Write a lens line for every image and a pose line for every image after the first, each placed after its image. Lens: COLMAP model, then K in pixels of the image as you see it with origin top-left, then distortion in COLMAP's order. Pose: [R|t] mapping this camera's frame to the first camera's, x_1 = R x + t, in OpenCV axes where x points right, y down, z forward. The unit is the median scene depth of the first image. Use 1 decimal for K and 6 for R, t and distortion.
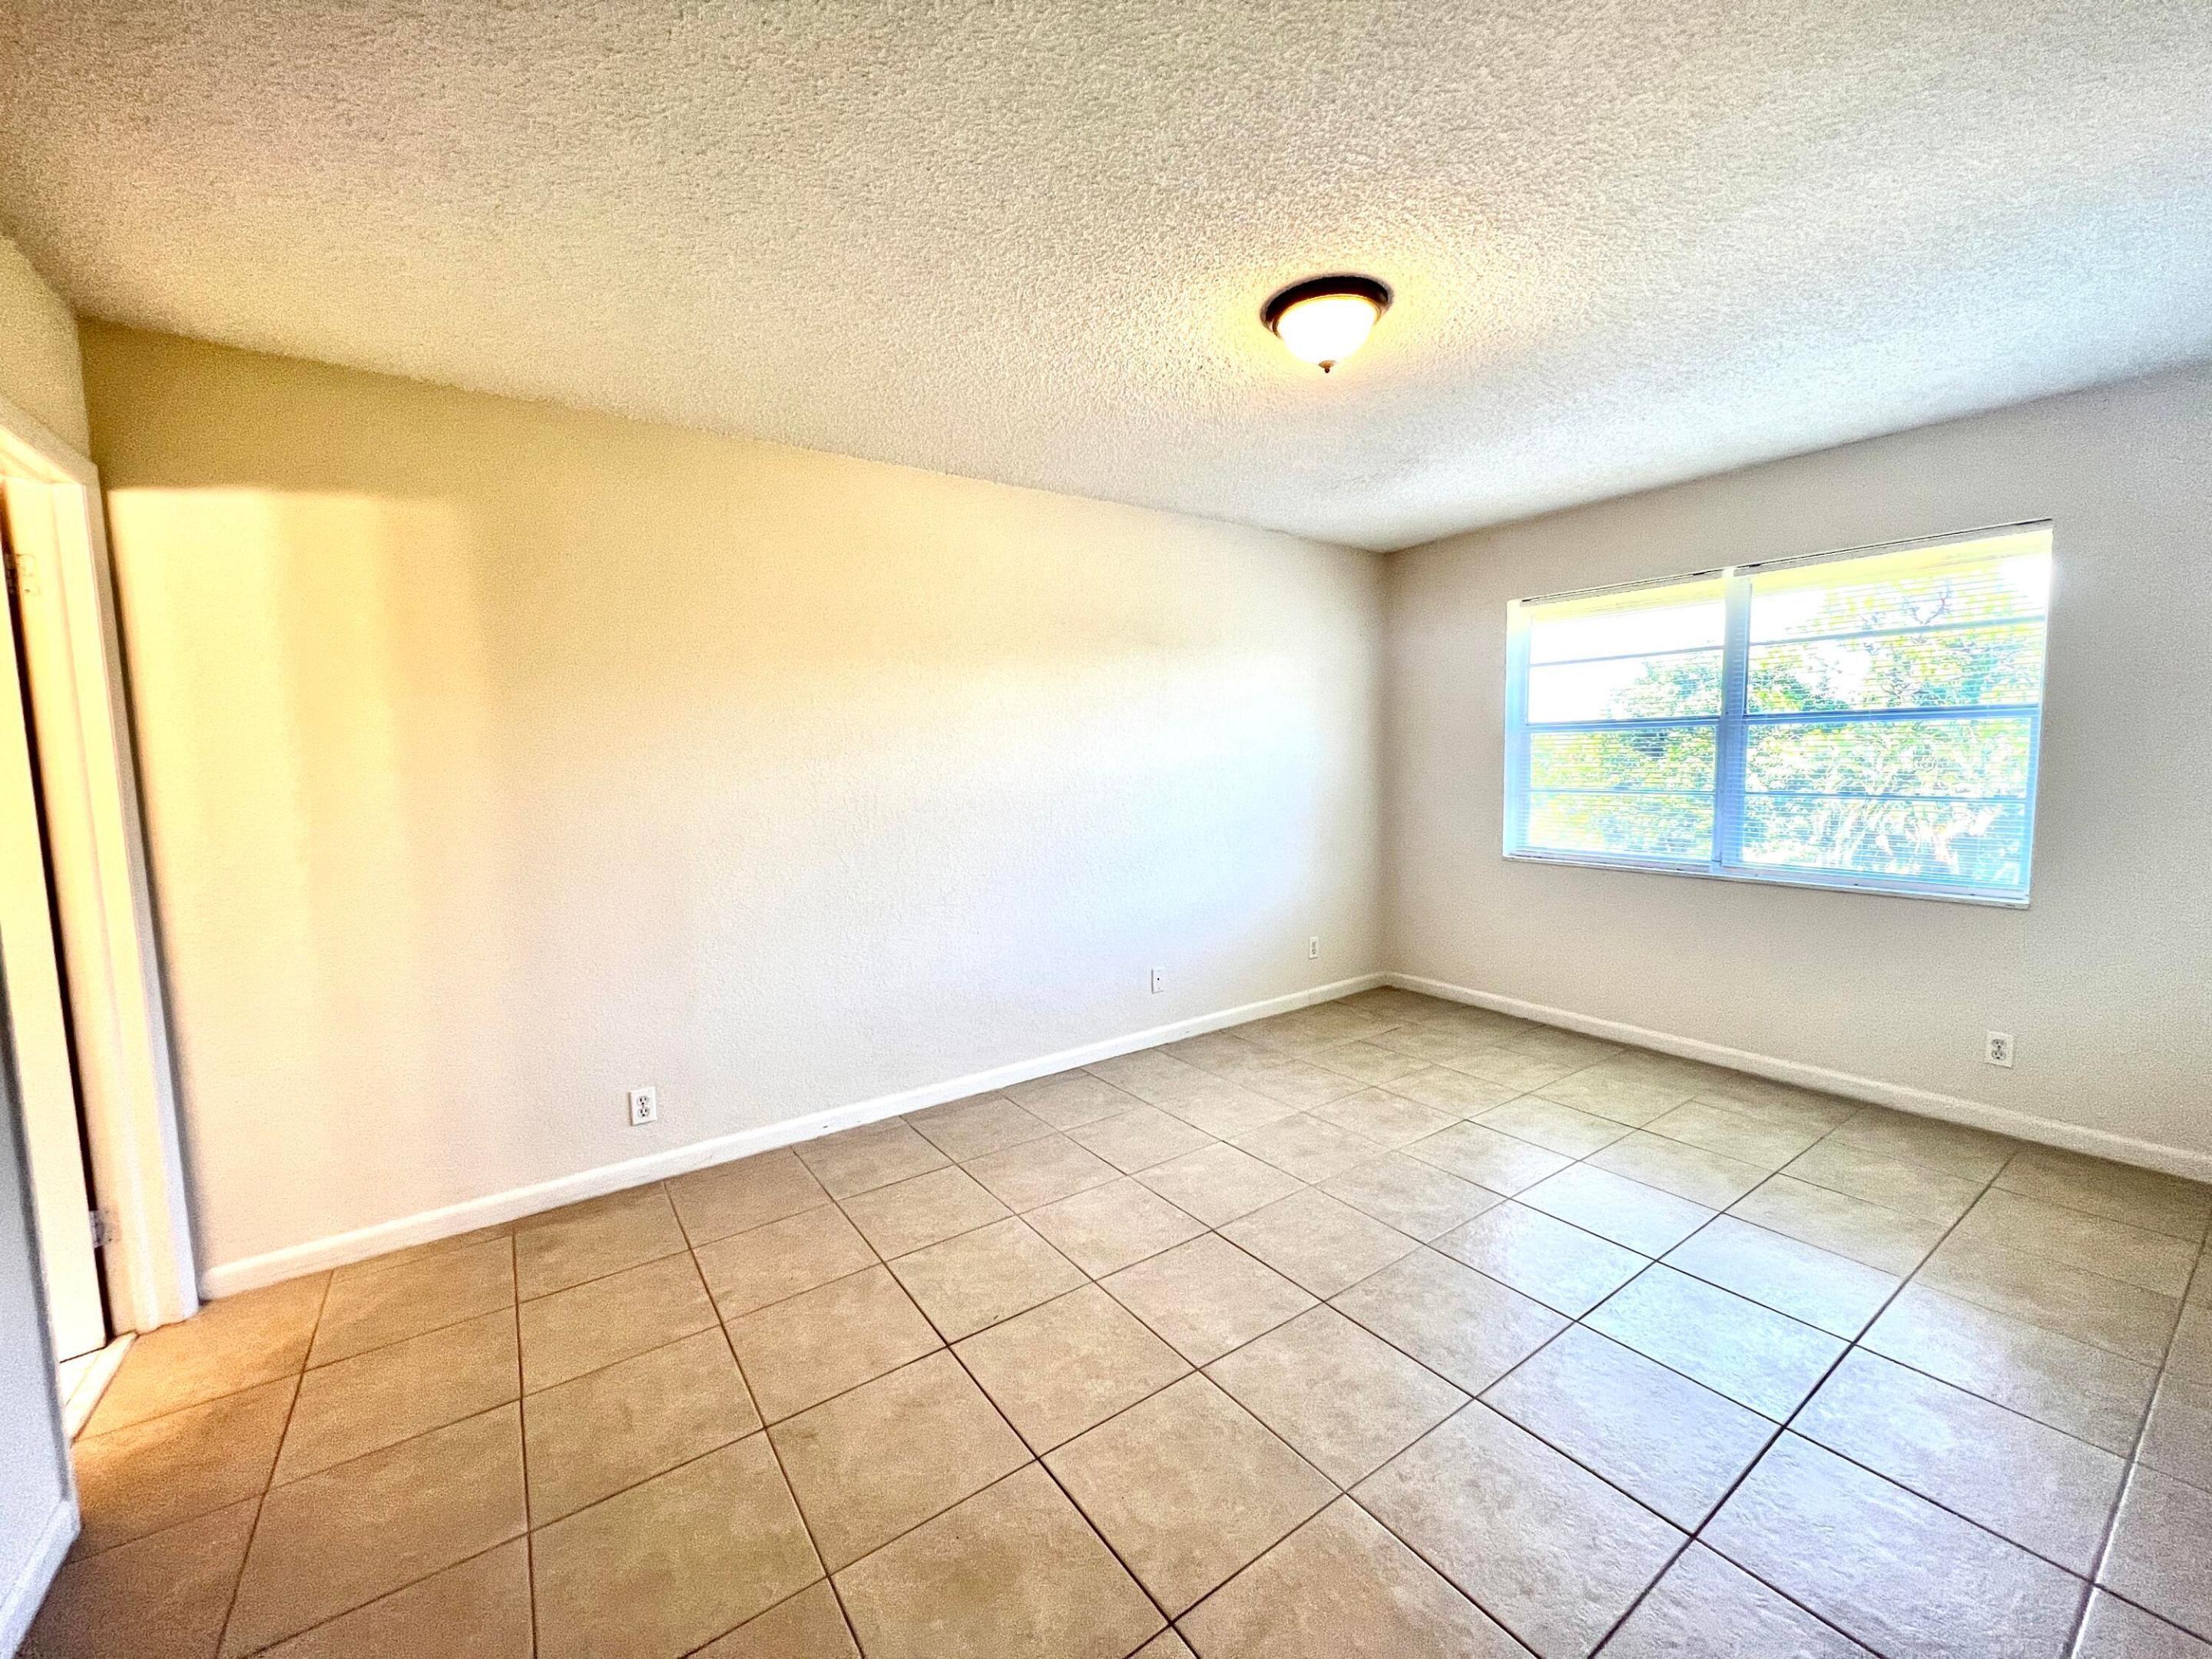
lens RADIAL K [[885.7, 0, 1111.3], [0, 885.7, 834.2], [0, 0, 1]] dist [-0.002386, -0.000141]
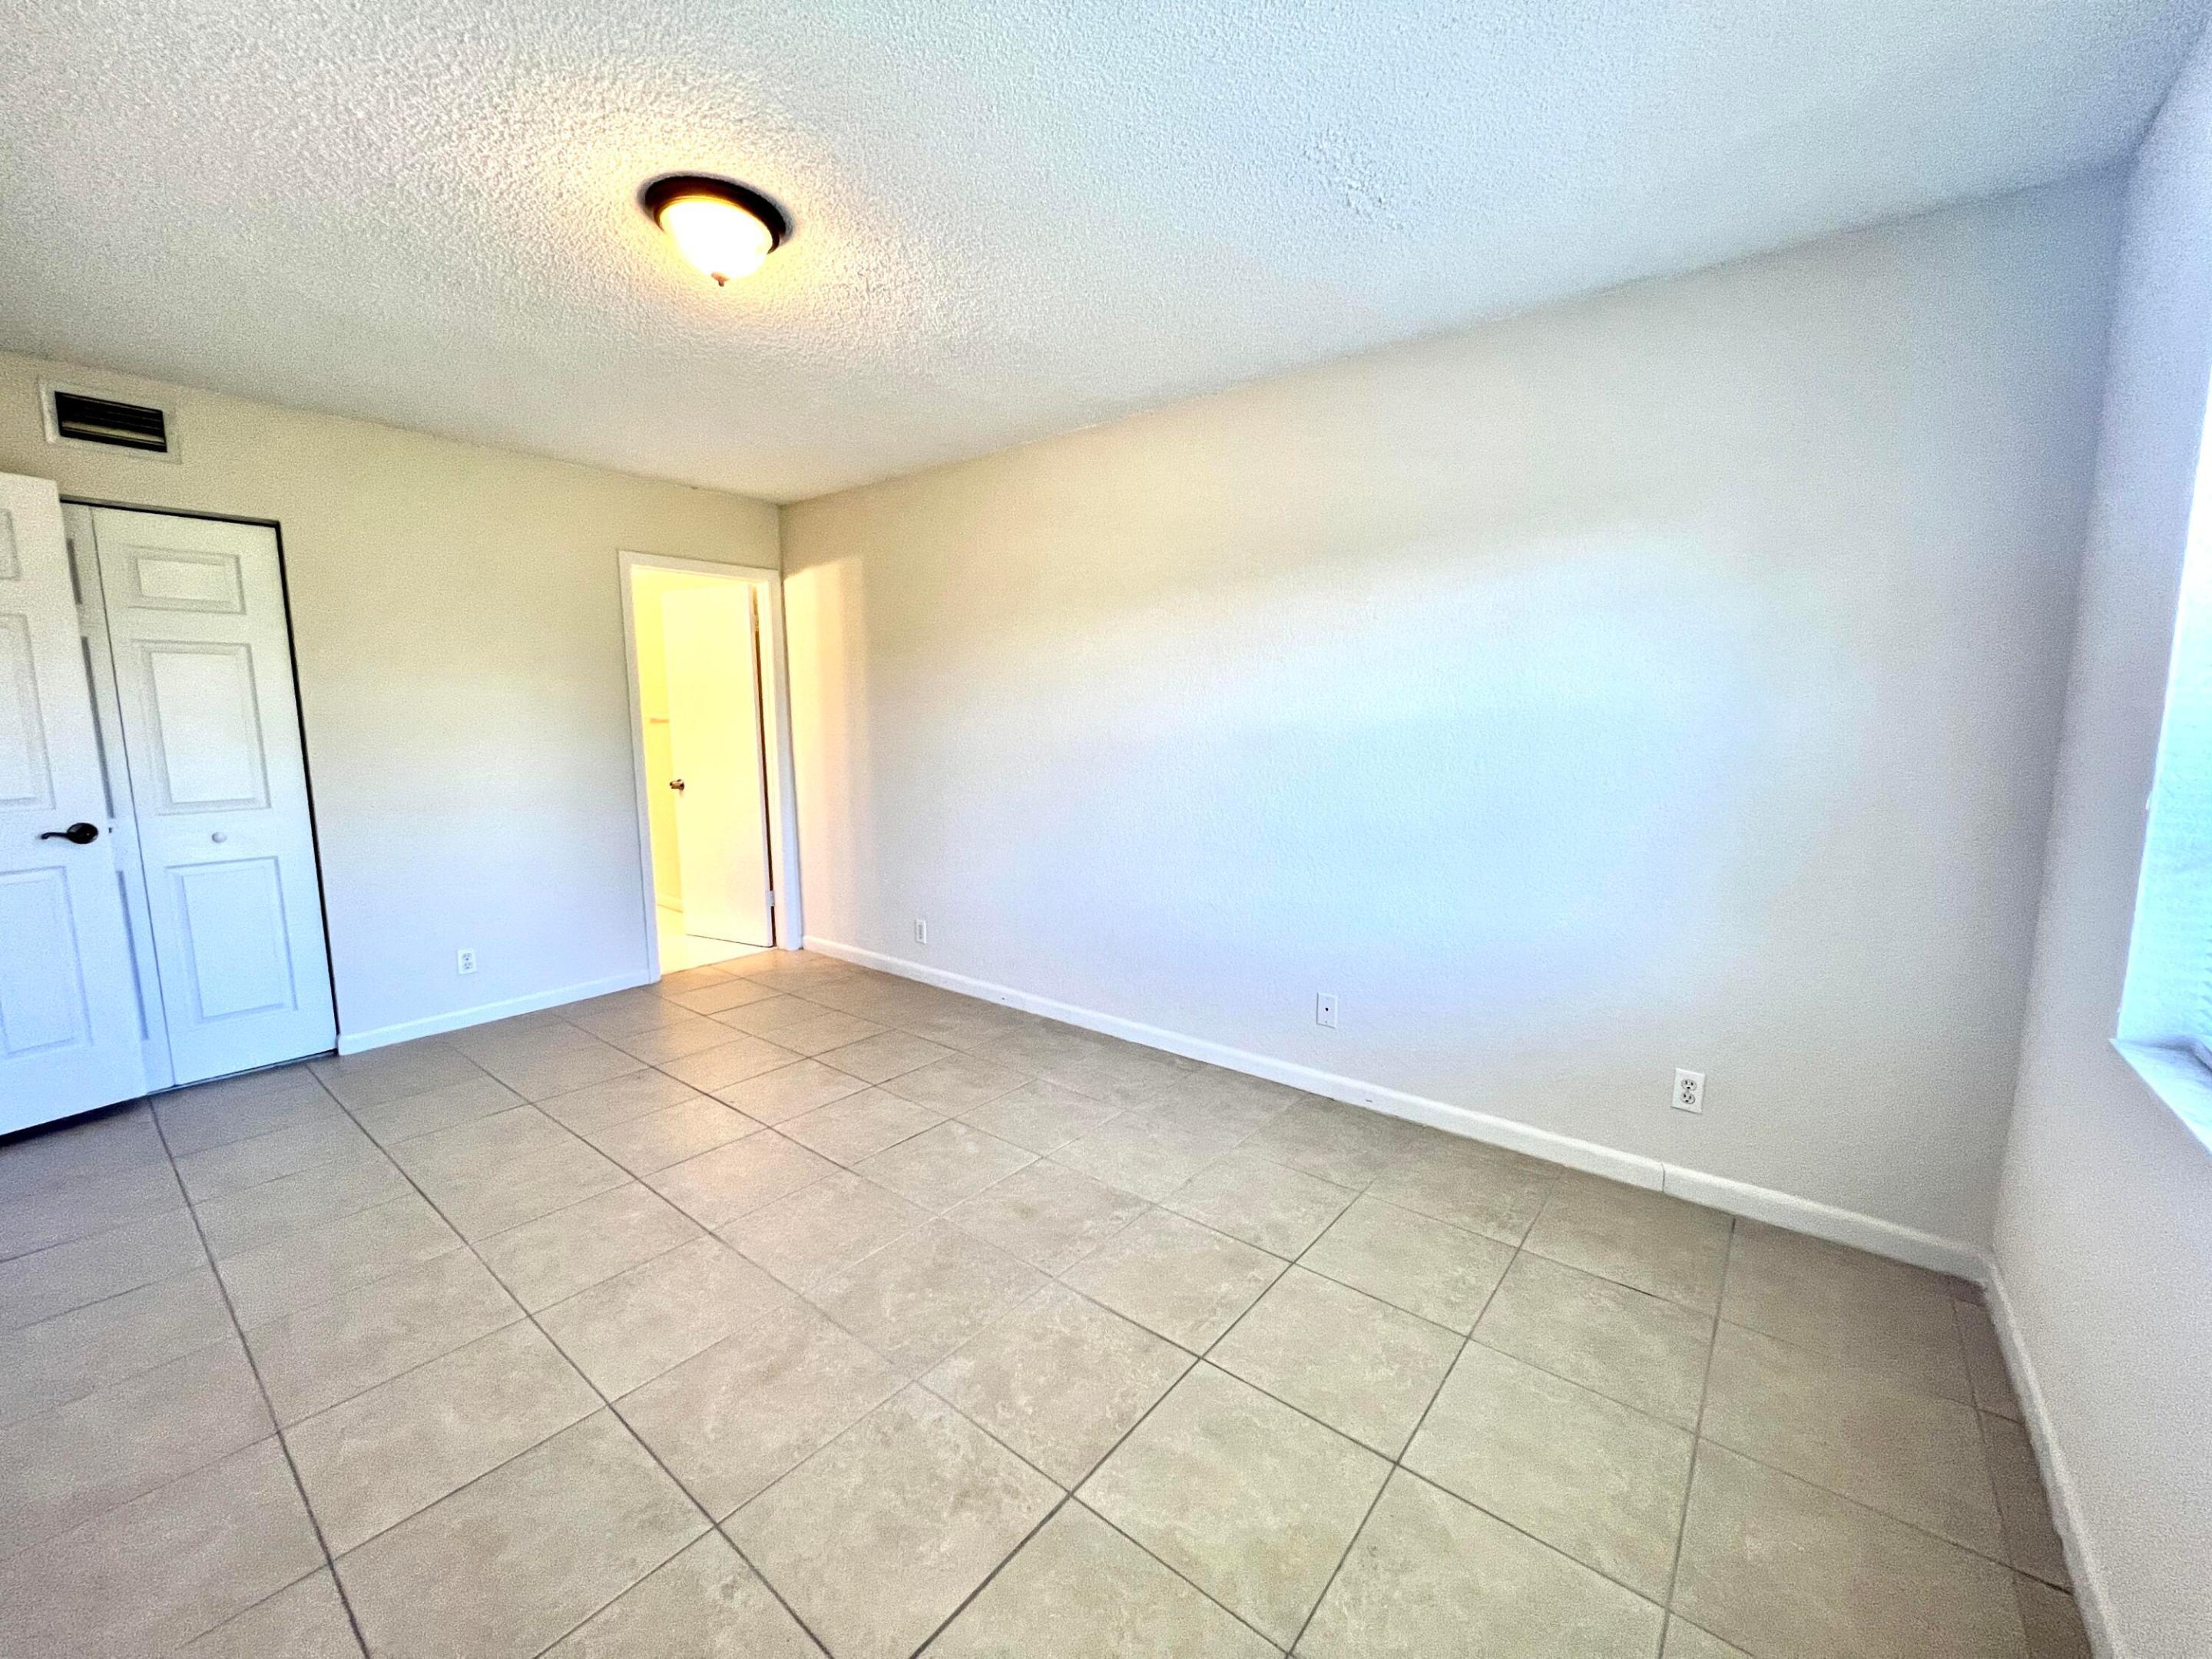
lens RADIAL K [[885.7, 0, 1094.2], [0, 885.7, 819.3], [0, 0, 1]] dist [-0.002386, -0.000141]
pose [[0.273928, 0.137589, -0.951858, 0.796288], [-0.096373, 0.988659, 0.115174, -0.070560], [0.956909, 0.060184, 0.284081, 0.686078]]
